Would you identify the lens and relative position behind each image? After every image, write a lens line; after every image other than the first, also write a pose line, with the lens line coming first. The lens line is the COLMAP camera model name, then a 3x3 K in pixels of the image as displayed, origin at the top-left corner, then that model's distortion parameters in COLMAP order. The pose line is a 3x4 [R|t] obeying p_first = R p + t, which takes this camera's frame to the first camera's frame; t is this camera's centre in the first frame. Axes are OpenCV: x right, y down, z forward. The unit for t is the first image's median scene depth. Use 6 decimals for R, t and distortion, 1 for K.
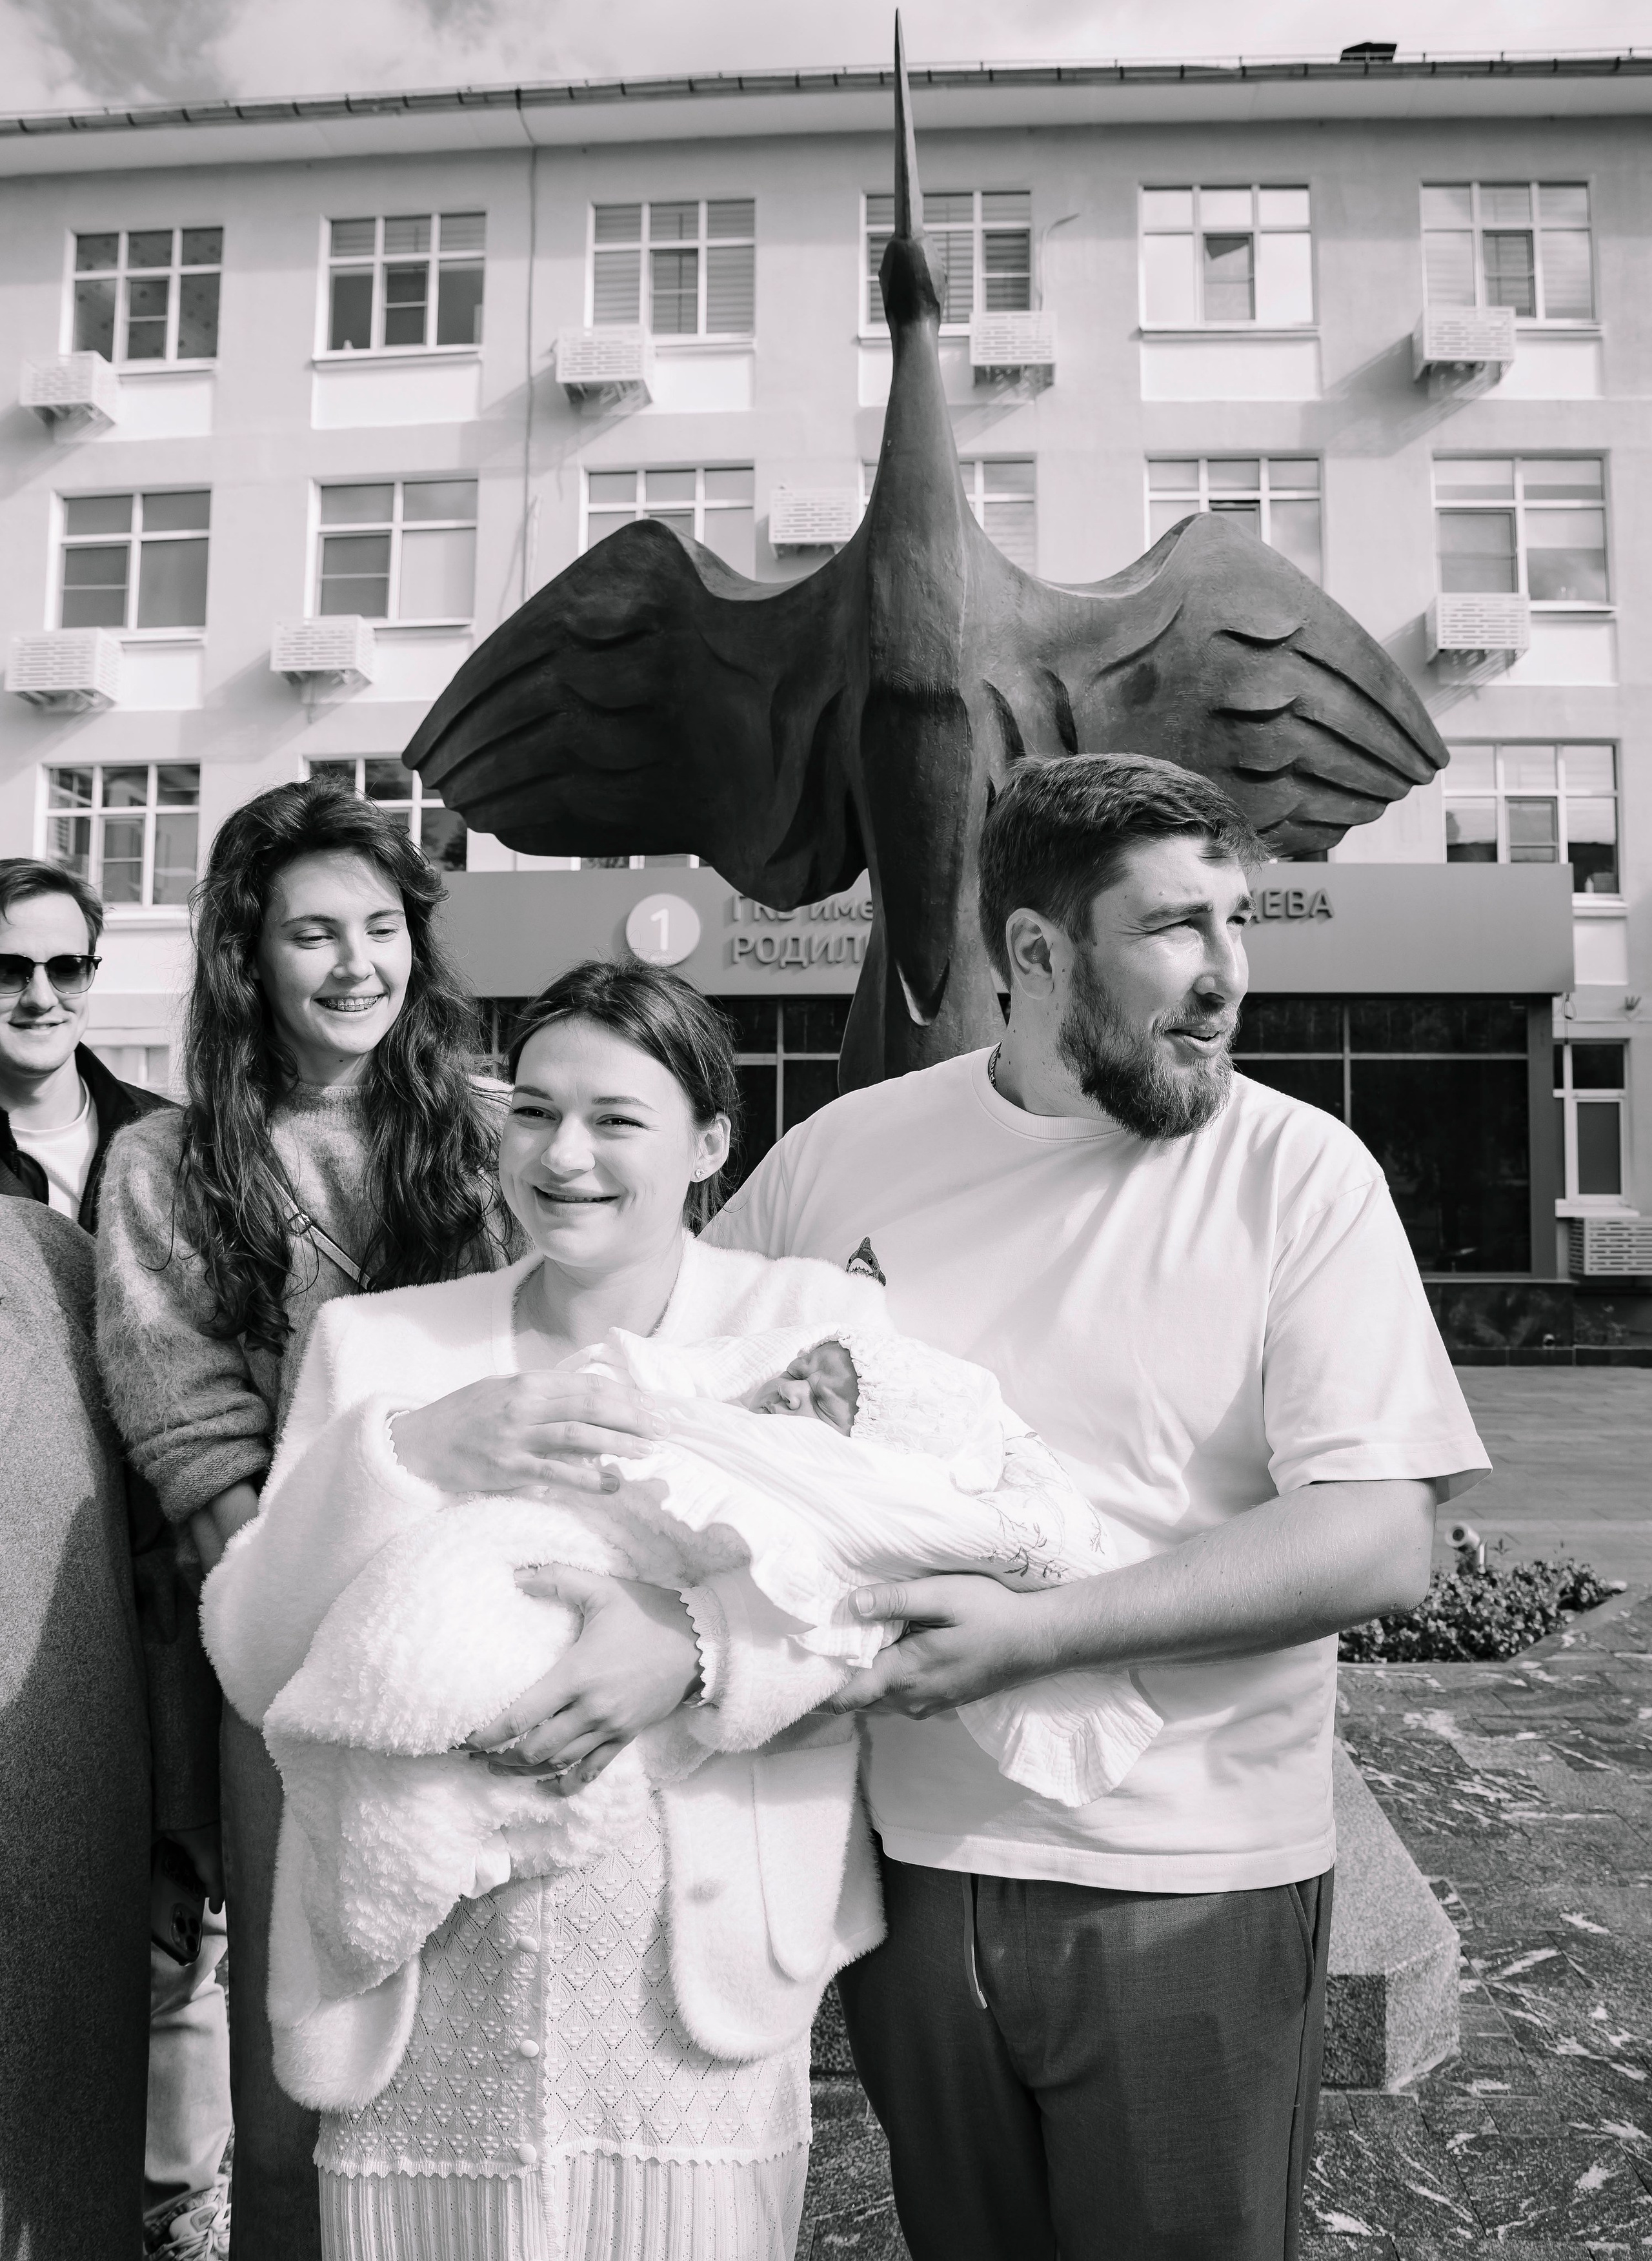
lens RADIAL K [[1819.6, 0, 901.1], [0, 1819.6, 1100.1], [0, 0, 1]] dist [-0.128148, 0.082706]
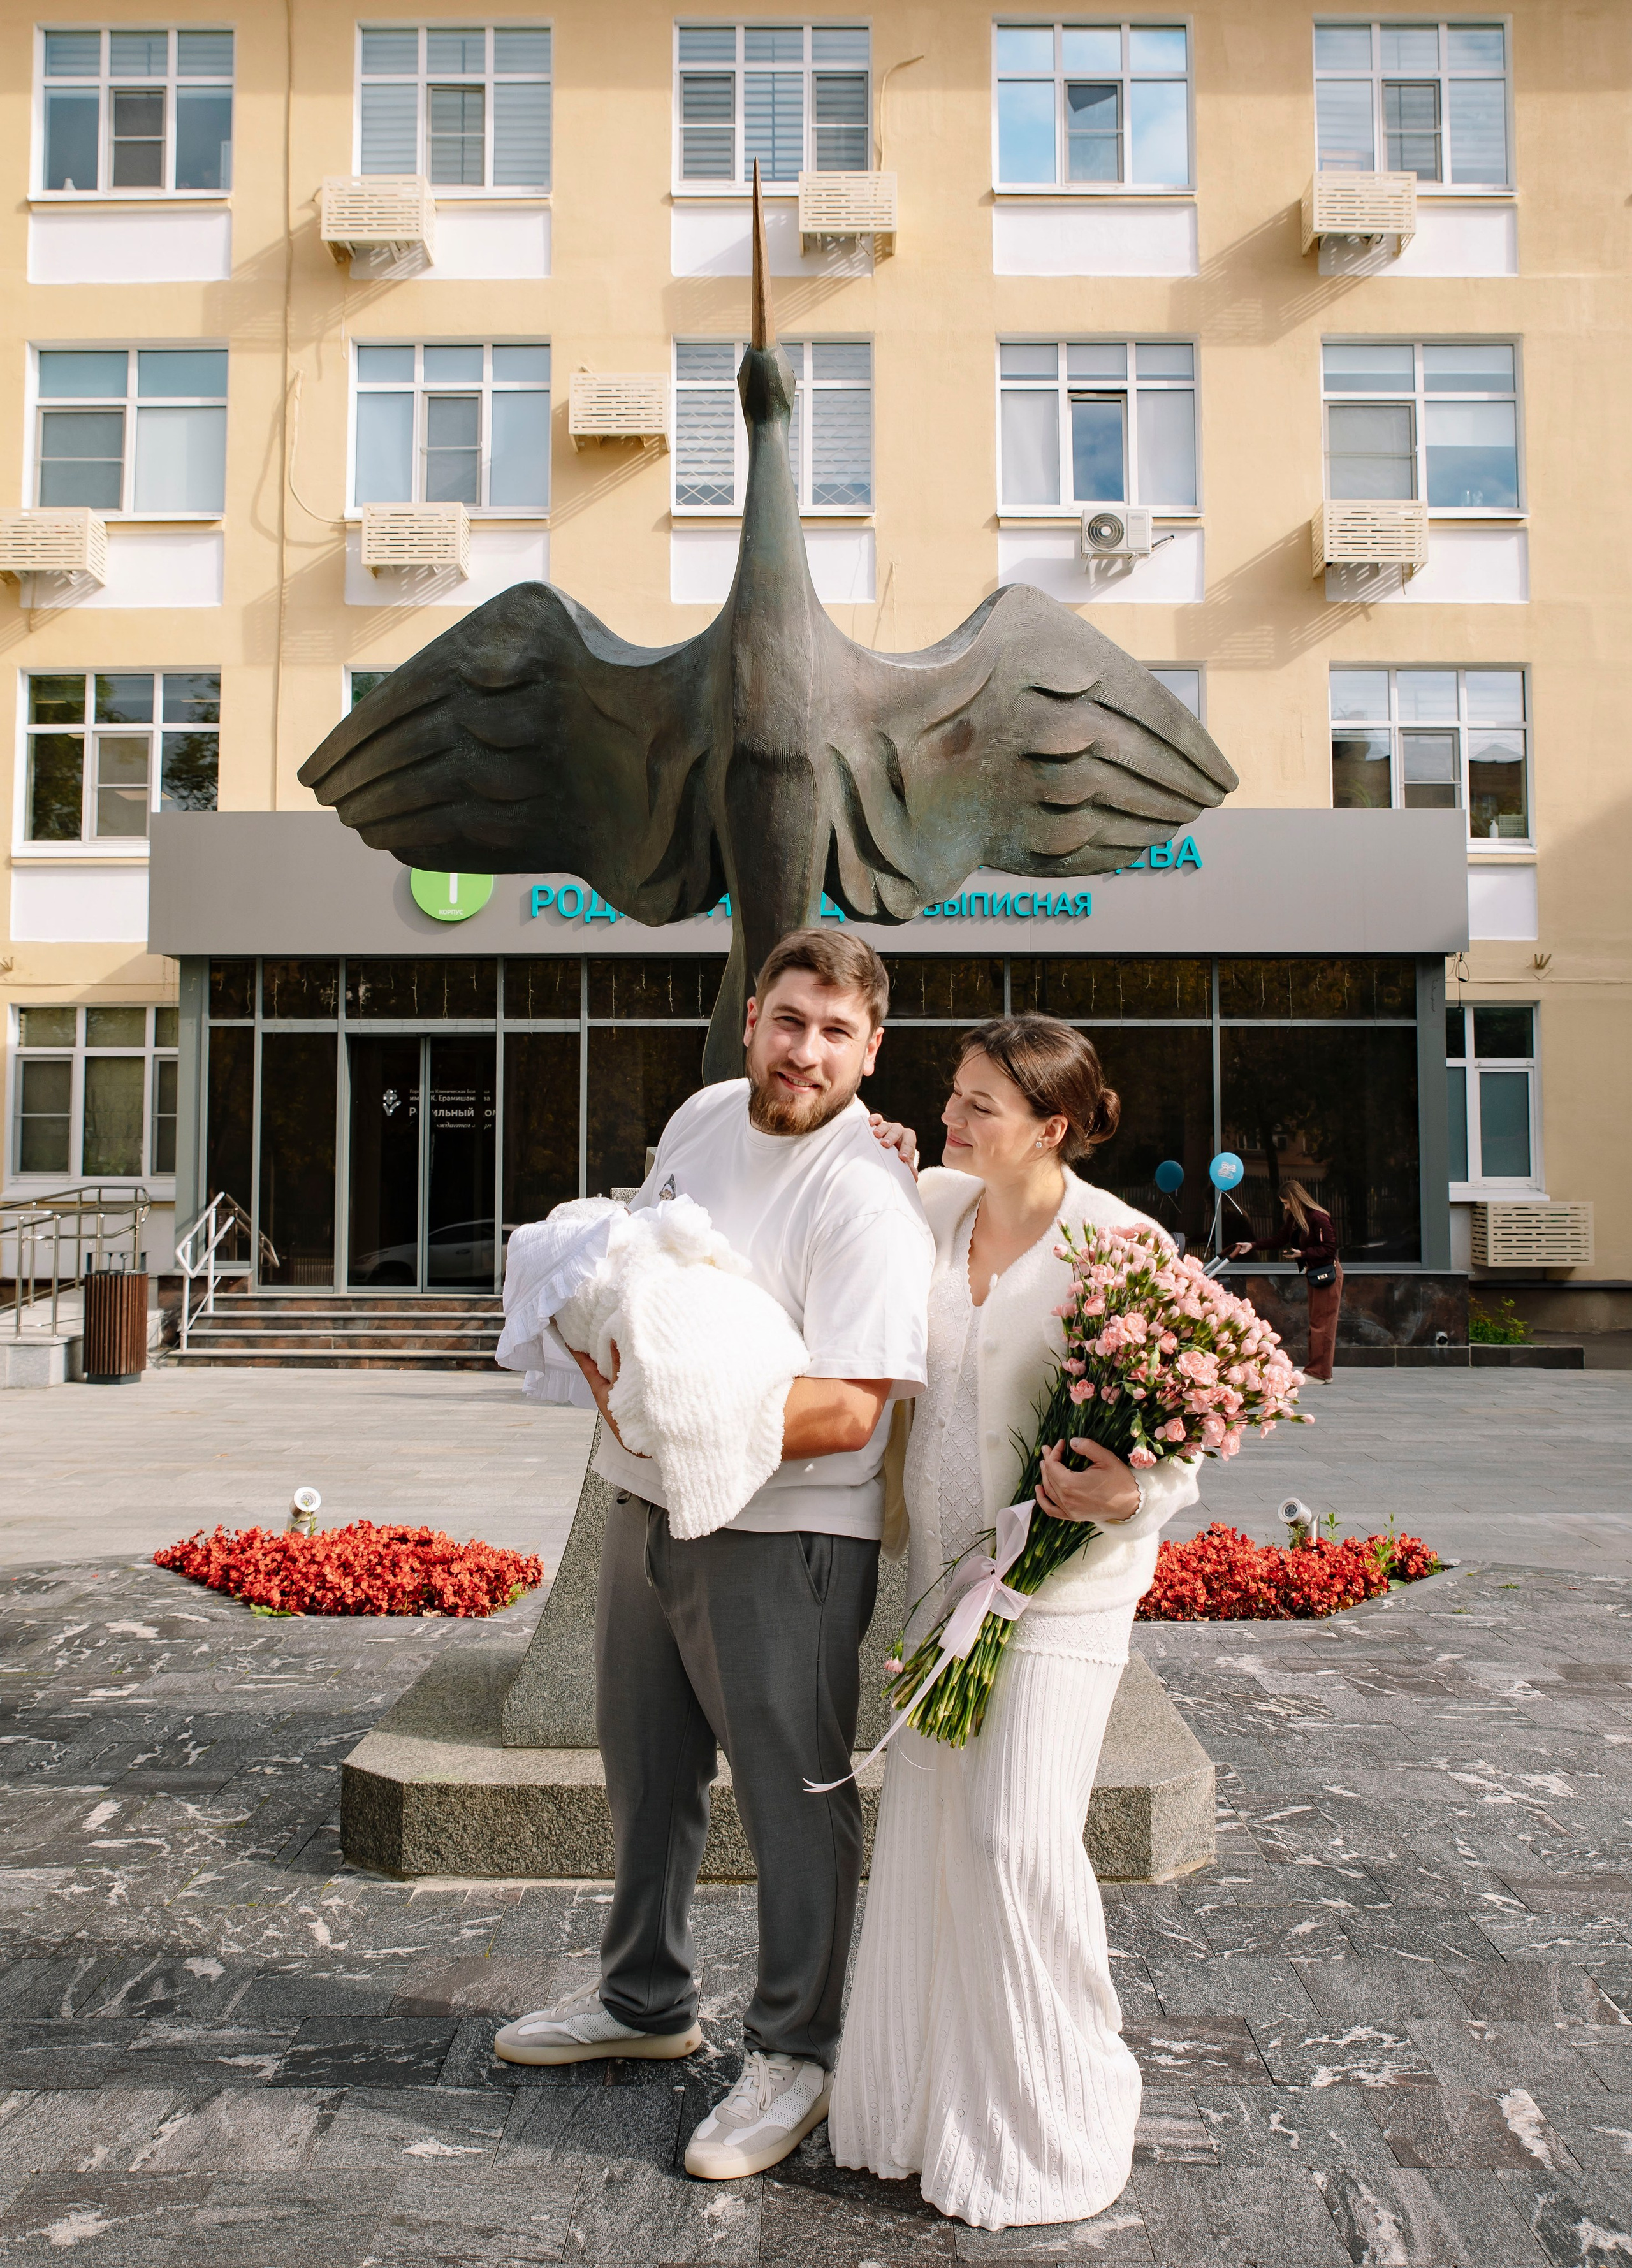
lens RADIAL K [[2240.2, 0, 831.4], [0, 2240.2, 1039.7], [0, 0, 1]] dist [-0.029565, 0.000000]
pose [[0.998425, 0.000244, 0.056109, -0.028842], [0.000364, 0.999941, -0.010824, -0.014104], [-0.056108, 0.010827, 0.998366, -0.402177]]
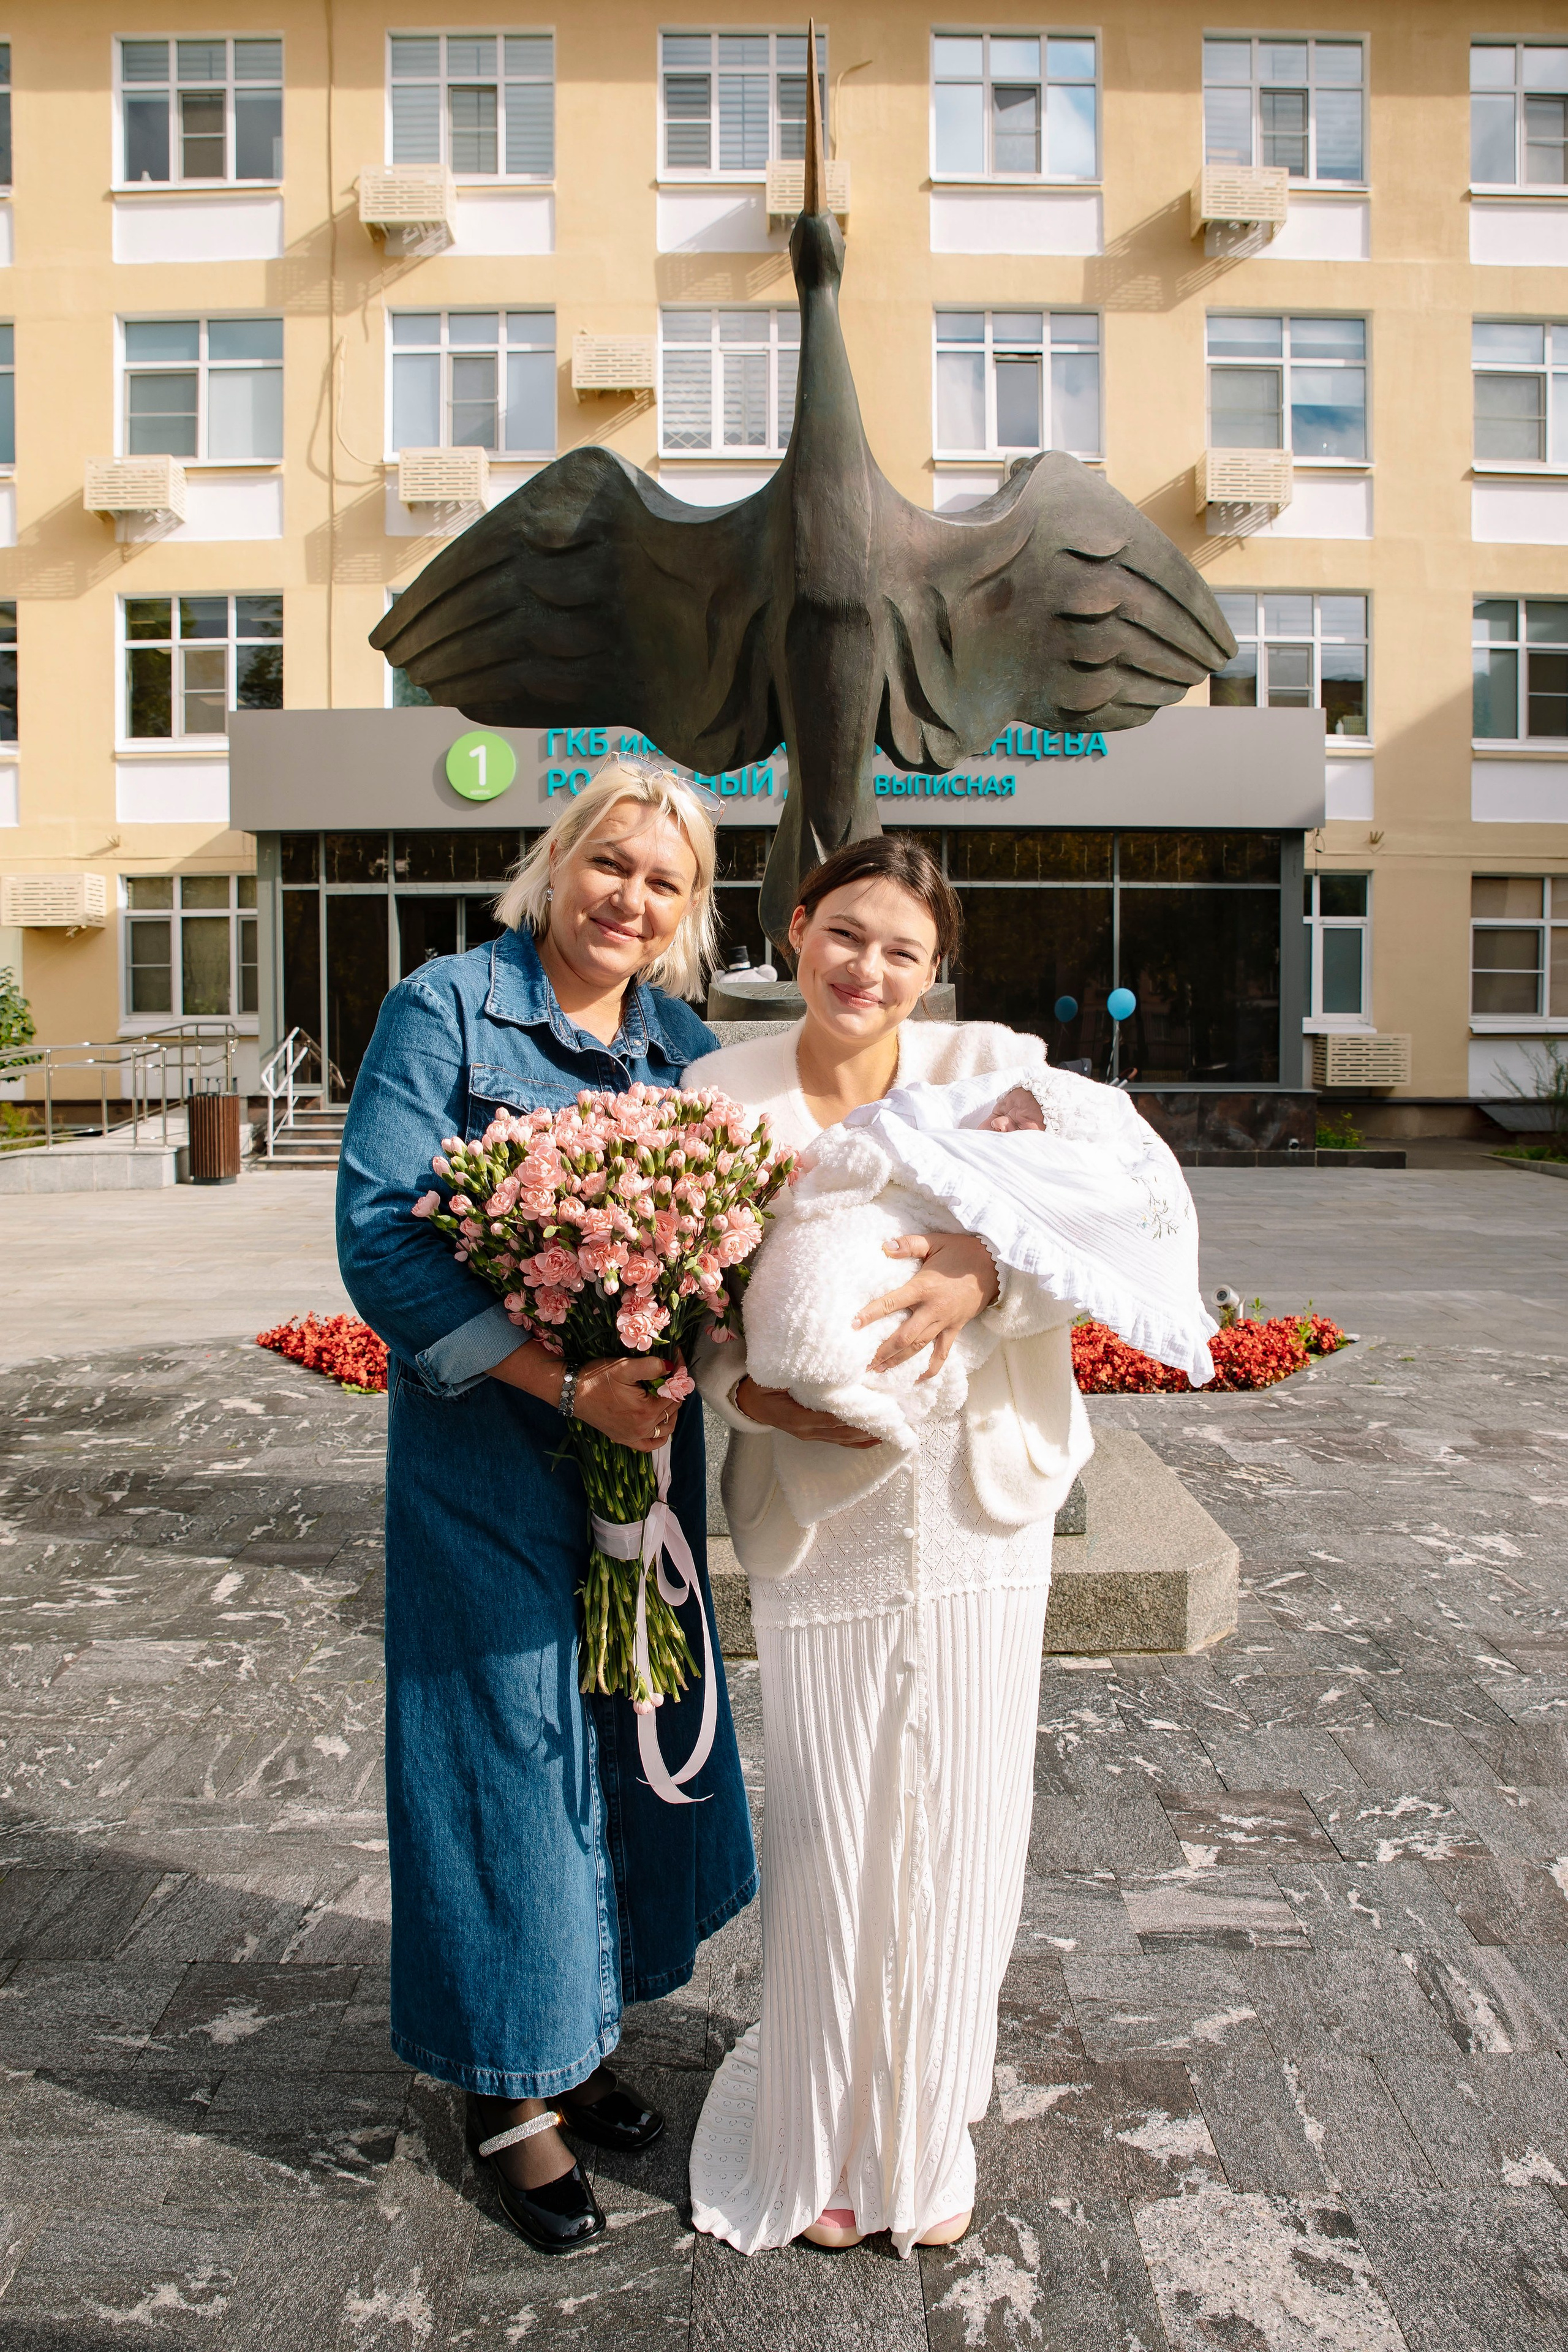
lens RADIAL K [[1766.3, 0, 795.9], [0, 1766.3, 1138.2], [0, 0, 1]] dist [-0.130458, 0.083976]
pose [[0.997459, -0.009978, 0.070546, -0.084754], [0.001383, 0.992670, 0.120852, -0.003209], [-0.071235, -0.120448, 0.990161, -0.197925]]
